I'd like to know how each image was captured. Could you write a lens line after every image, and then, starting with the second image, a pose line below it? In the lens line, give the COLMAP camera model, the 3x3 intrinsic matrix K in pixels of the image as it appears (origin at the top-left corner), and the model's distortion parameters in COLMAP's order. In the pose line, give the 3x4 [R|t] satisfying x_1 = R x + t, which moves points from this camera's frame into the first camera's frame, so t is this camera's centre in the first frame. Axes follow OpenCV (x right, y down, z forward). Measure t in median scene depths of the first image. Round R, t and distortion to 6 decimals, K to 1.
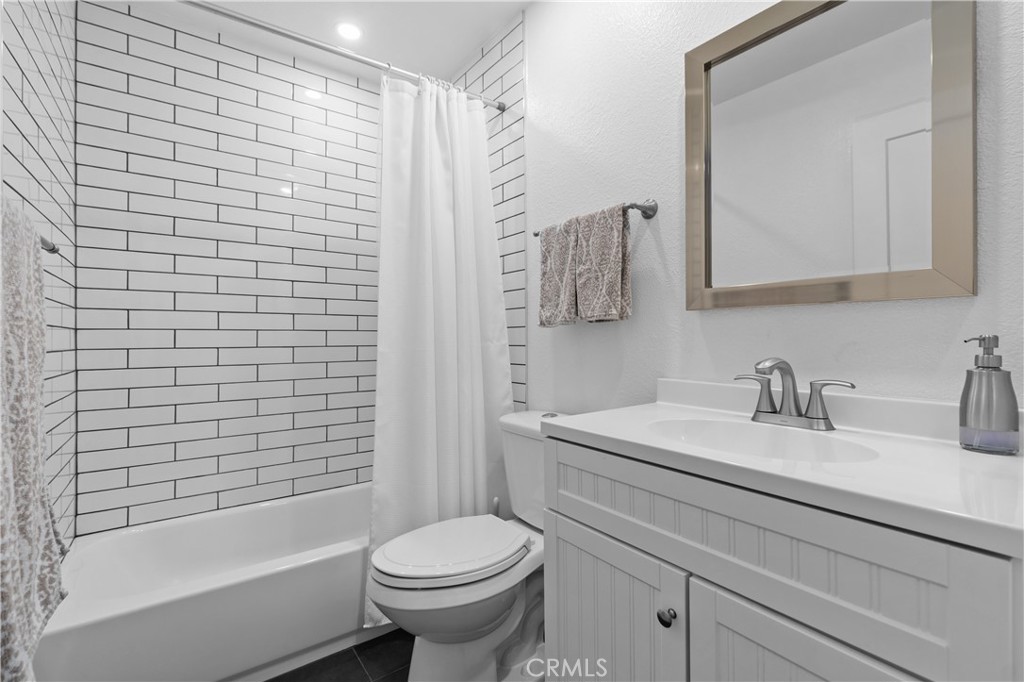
lens RADIAL K [[459.4, 0, 512.0], [0, 459.4, 341.0], [0, 0, 1]] dist [0.000484, -0.000195]
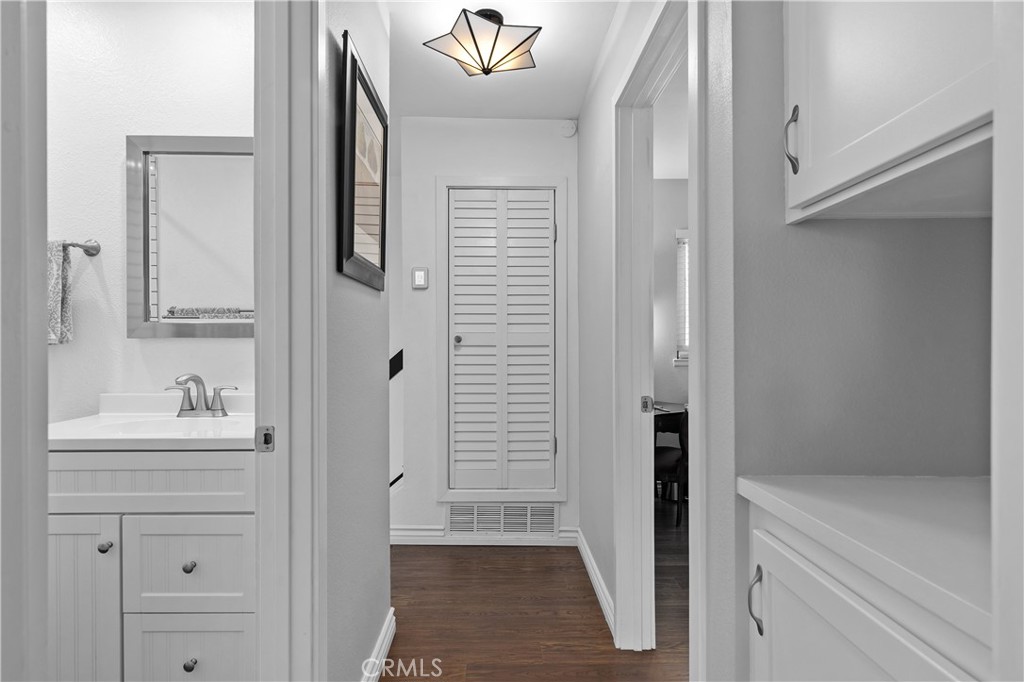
lens RADIAL K [[532.2, 0, 512.0], [0, 532.2, 341.0], [0, 0, 1]] dist [-0.000857, -0.001012]
pose [[0.575218, 0.004117, 0.817990, -0.192684], [0.006475, 0.999933, -0.009587, -0.035149], [-0.817975, 0.010811, 0.575153, -0.653299]]
